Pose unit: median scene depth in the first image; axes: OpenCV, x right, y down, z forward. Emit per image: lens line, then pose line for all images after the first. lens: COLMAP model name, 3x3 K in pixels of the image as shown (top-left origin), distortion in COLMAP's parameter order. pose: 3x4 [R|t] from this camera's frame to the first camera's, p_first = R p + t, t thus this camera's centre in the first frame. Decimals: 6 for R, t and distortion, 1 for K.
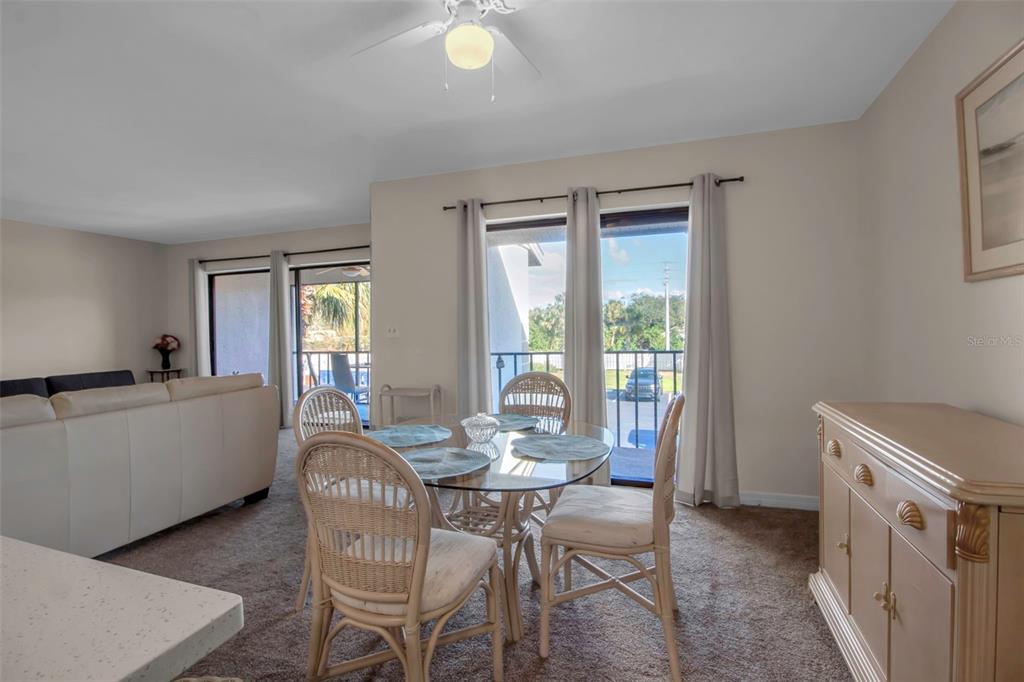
lens RADIAL K [[478.7, 0, 517.5], [0, 478.7, 337.0], [0, 0, 1]] dist [-0.000351, -0.010050]
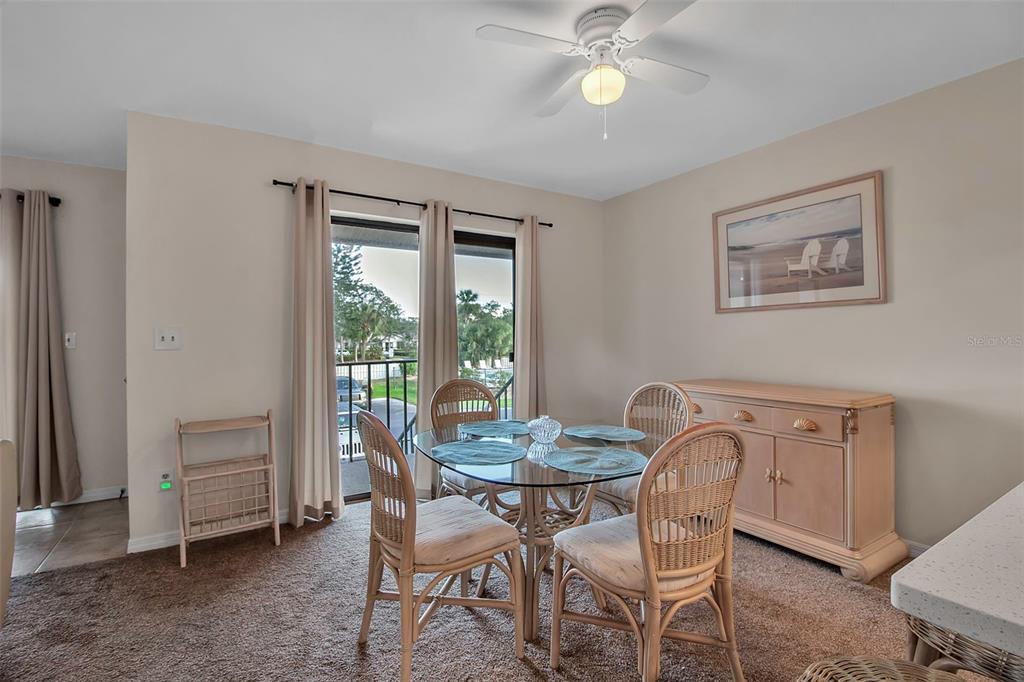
lens RADIAL K [[478.7, 0, 508.0], [0, 478.7, 337.3], [0, 0, 1]] dist [-0.000351, -0.010050]
pose [[0.636218, 0.010637, 0.771436, -0.584569], [0.010591, 0.999690, -0.022520, 0.006382], [-0.771436, 0.022498, 0.635909, 0.244729]]
